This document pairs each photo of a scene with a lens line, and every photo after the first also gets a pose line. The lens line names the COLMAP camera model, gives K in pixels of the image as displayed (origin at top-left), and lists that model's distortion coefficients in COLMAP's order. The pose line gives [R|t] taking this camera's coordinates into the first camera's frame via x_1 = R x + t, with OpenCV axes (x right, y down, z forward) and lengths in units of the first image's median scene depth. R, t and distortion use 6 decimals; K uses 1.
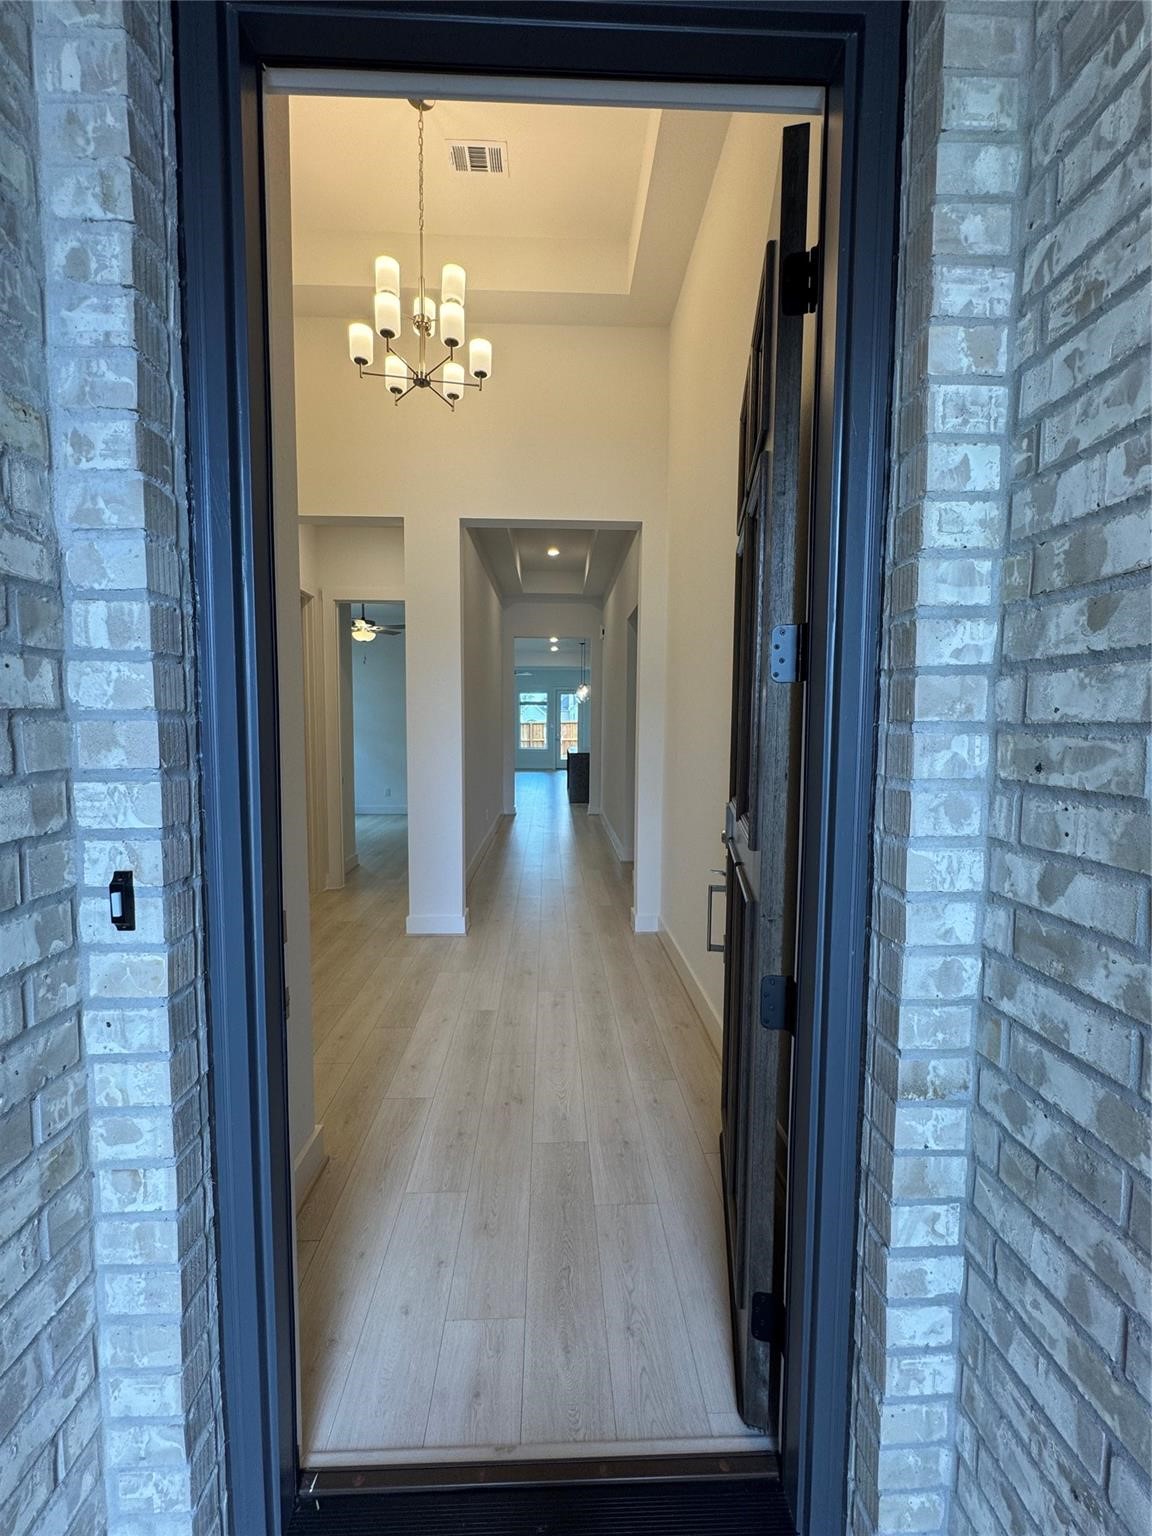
lens RADIAL K [[614.5, 0, 575.3], [0, 614.5, 767.0], [0, 0, 1]] dist [-0.004332, 0.000692]
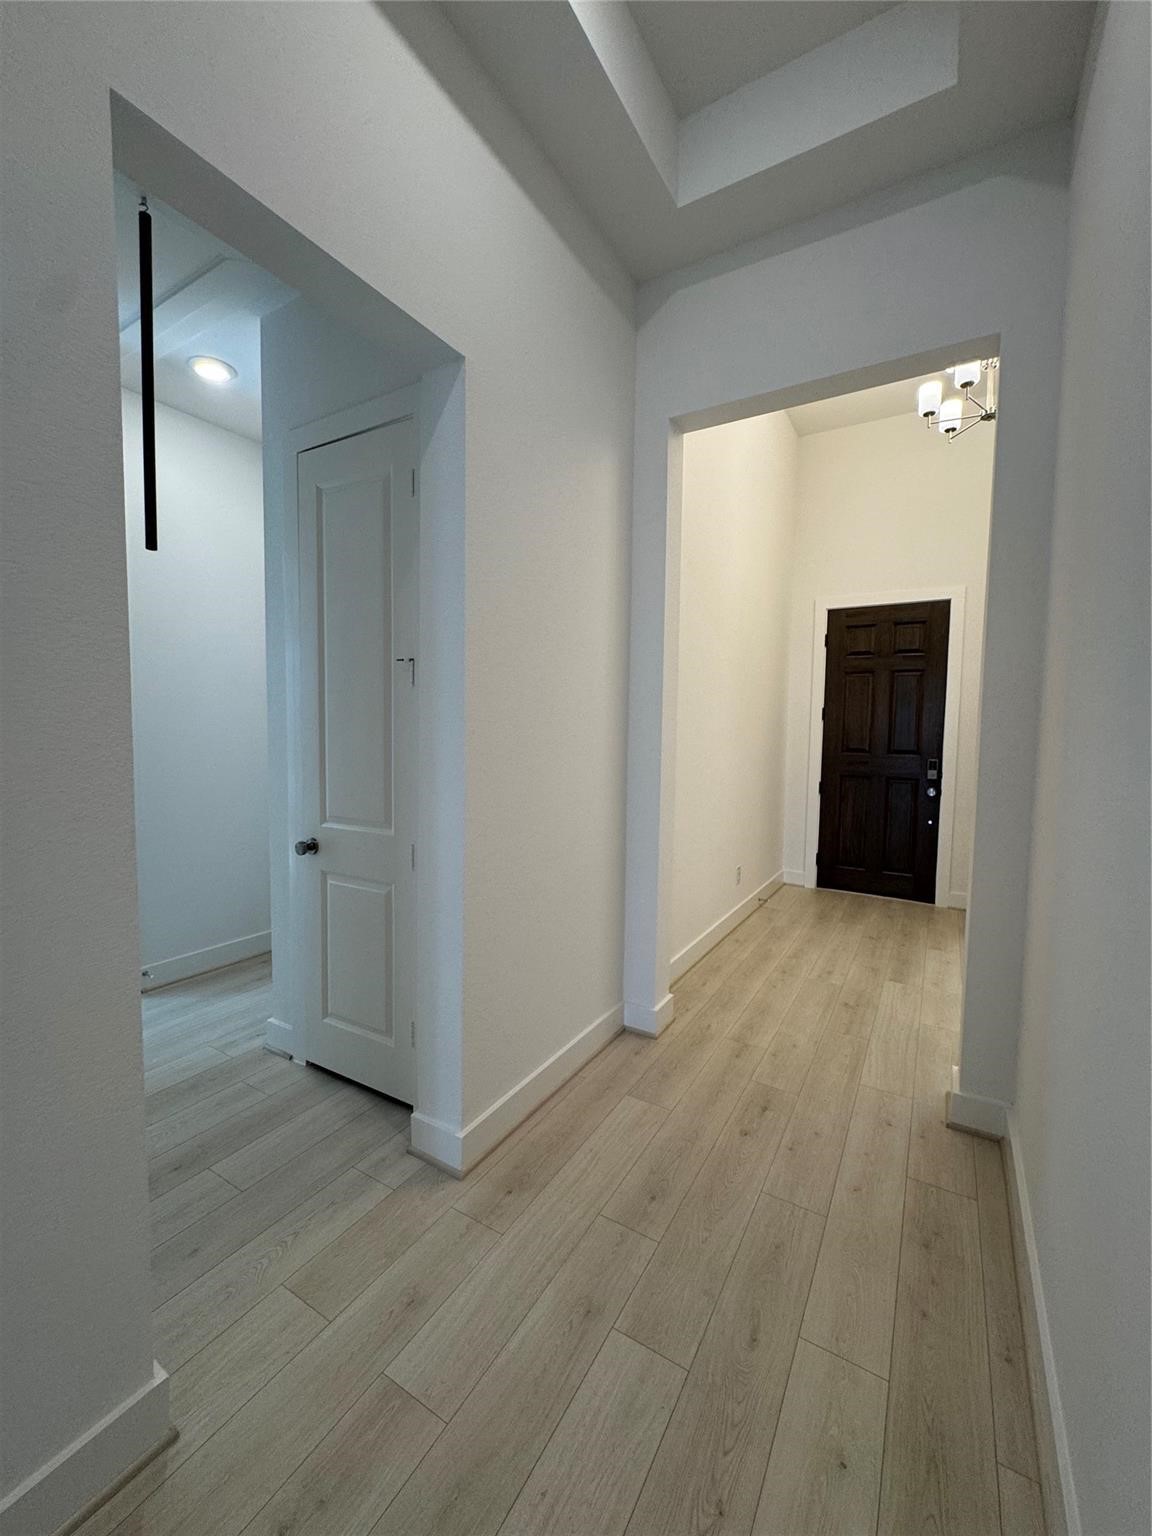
lens RADIAL K [[614.5, 0, 575.3], [0, 614.5, 767.0], [0, 0, 1]] dist [-0.004332, 0.000692]
pose [[-0.833581, -0.056209, 0.549530, -0.193611], [0.018260, 0.991462, 0.129111, -0.119073], [-0.552096, 0.117659, -0.825437, 1.709508]]
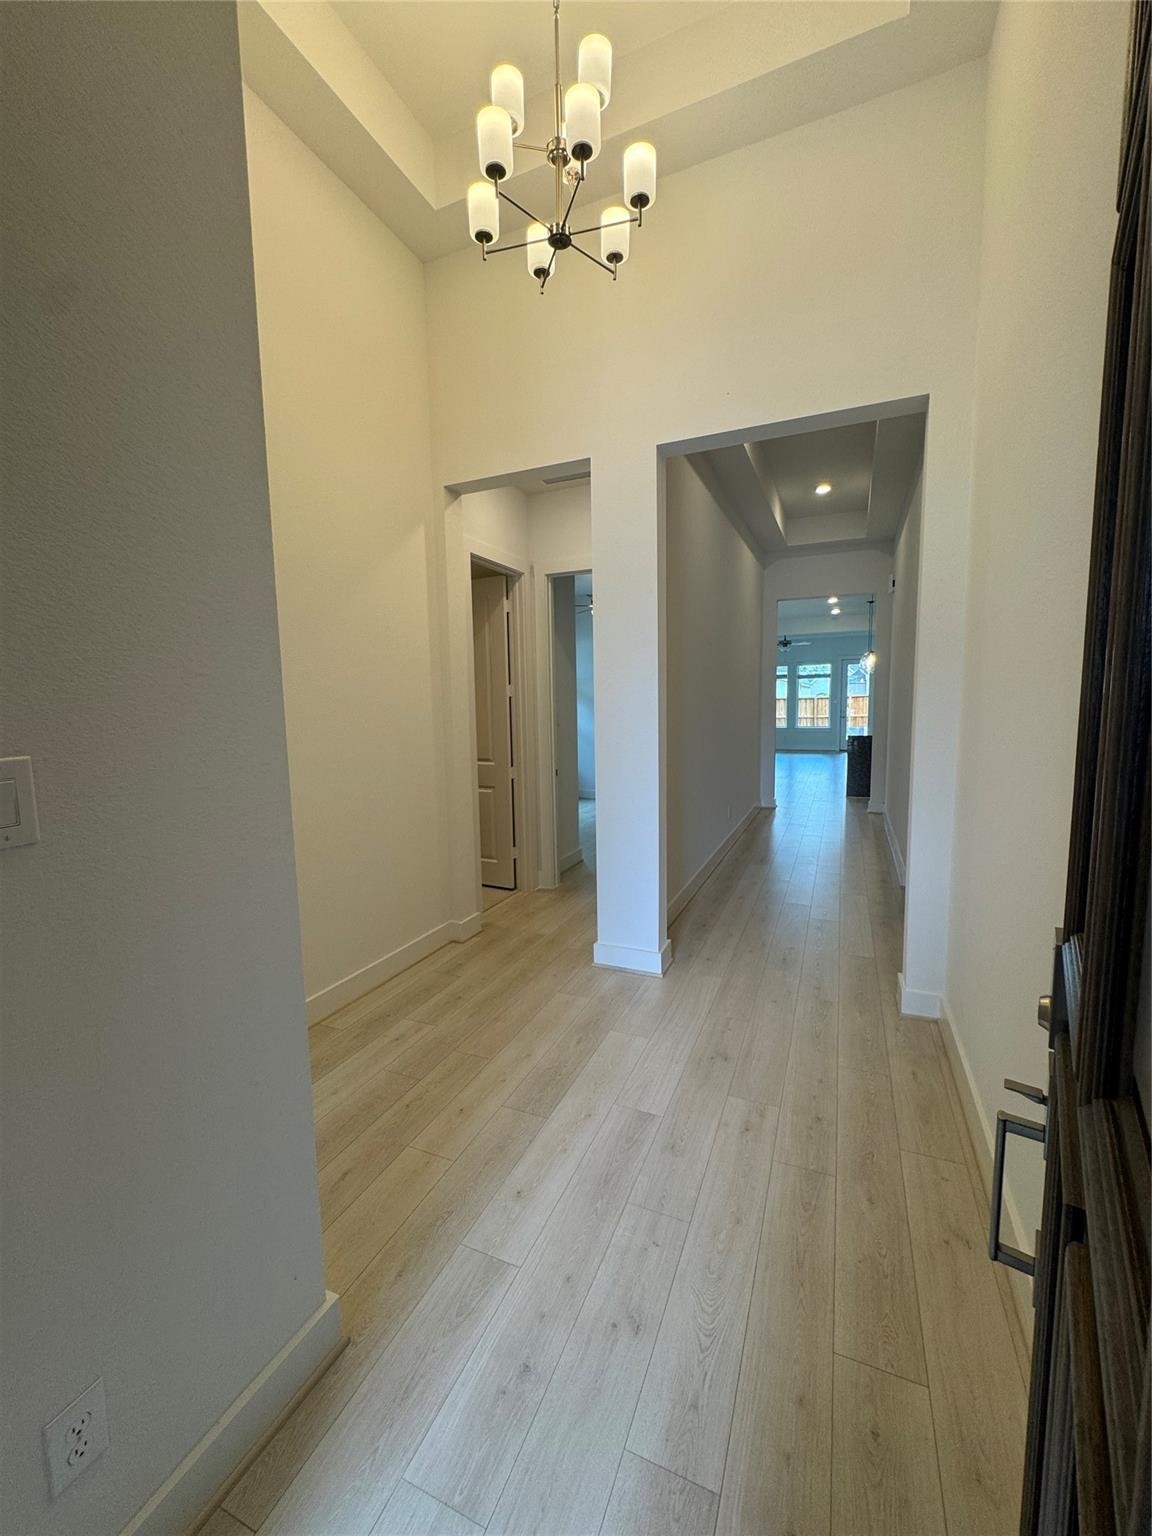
lens RADIAL K [[614.5, 0, 575.3], [0, 614.5, 767.0], [0, 0, 1]] dist [-0.004332, 0.000692]
pose [[0.898815, 0.024577, -0.437639, 0.067330], [-0.007393, 0.999135, 0.040926, -0.032785], [0.438266, -0.033549, 0.898219, 0.250672]]
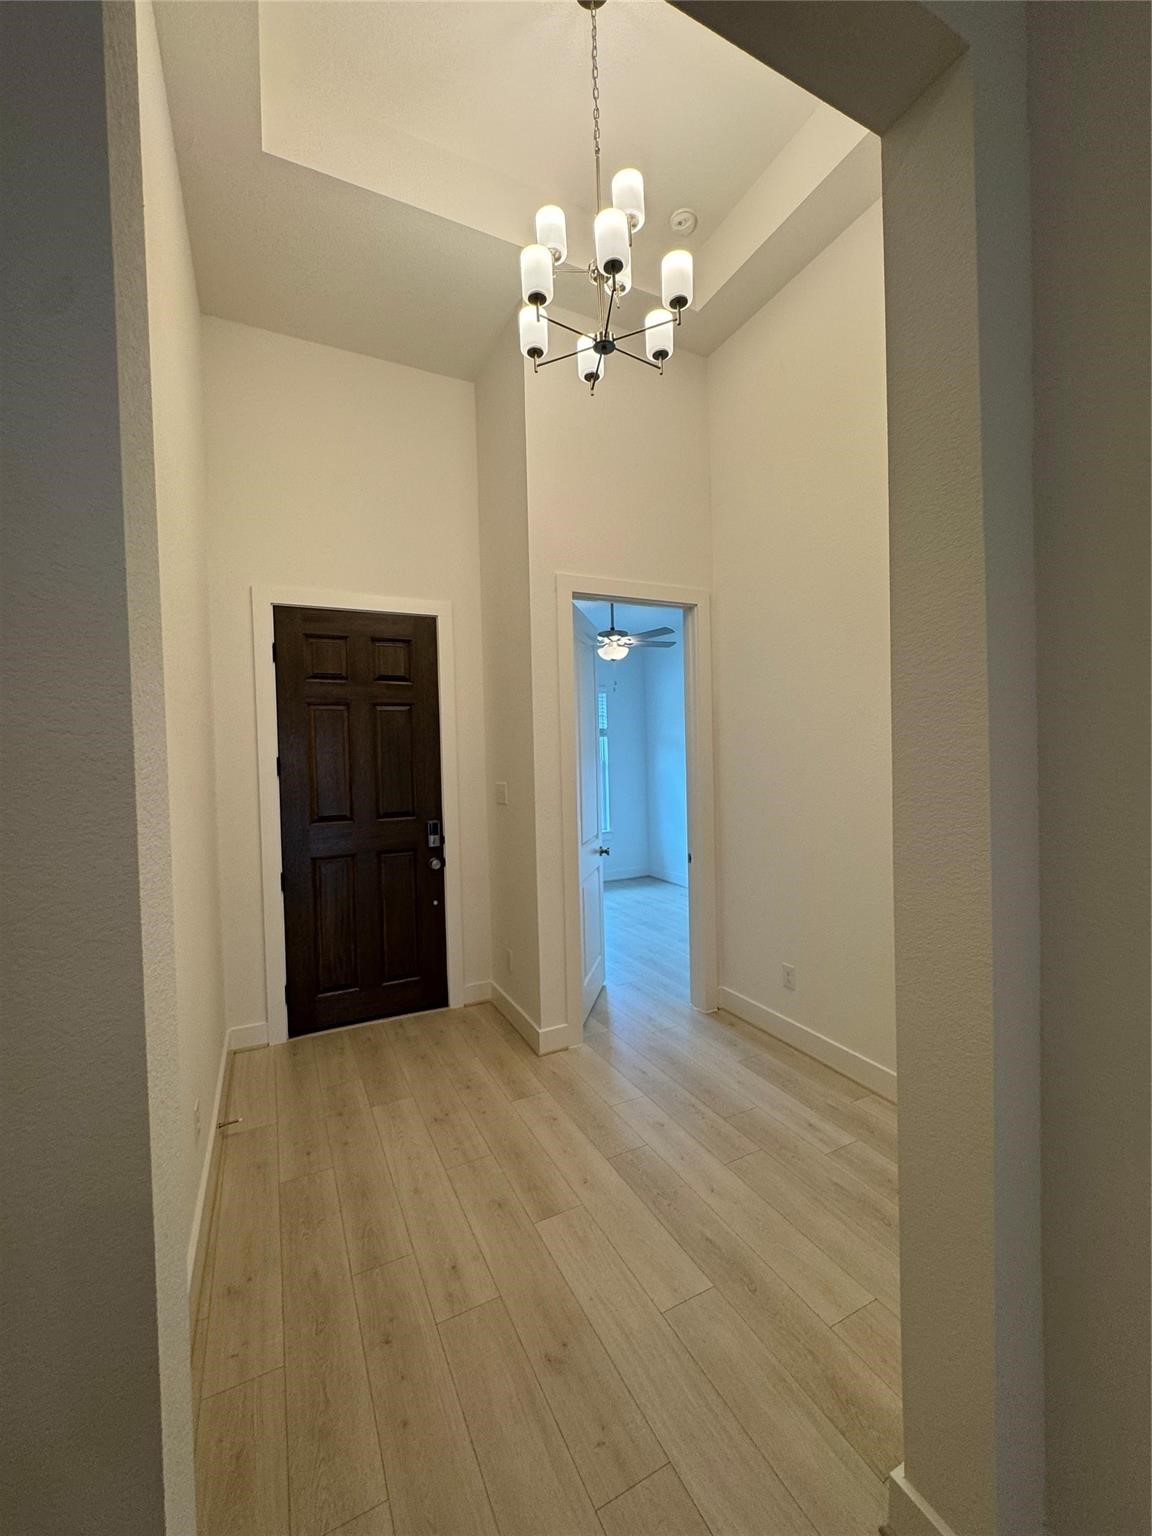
lens RADIAL K [[614.5, 0, 575.3], [0, 614.5, 767.0], [0, 0, 1]] dist [-0.004332, 0.000692]
pose [[-0.912087, 0.024342, -0.409274, 0.074794], [-0.009994, 0.996619, 0.081549, -0.124347], [0.409875, 0.078470, -0.908760, 1.231199]]
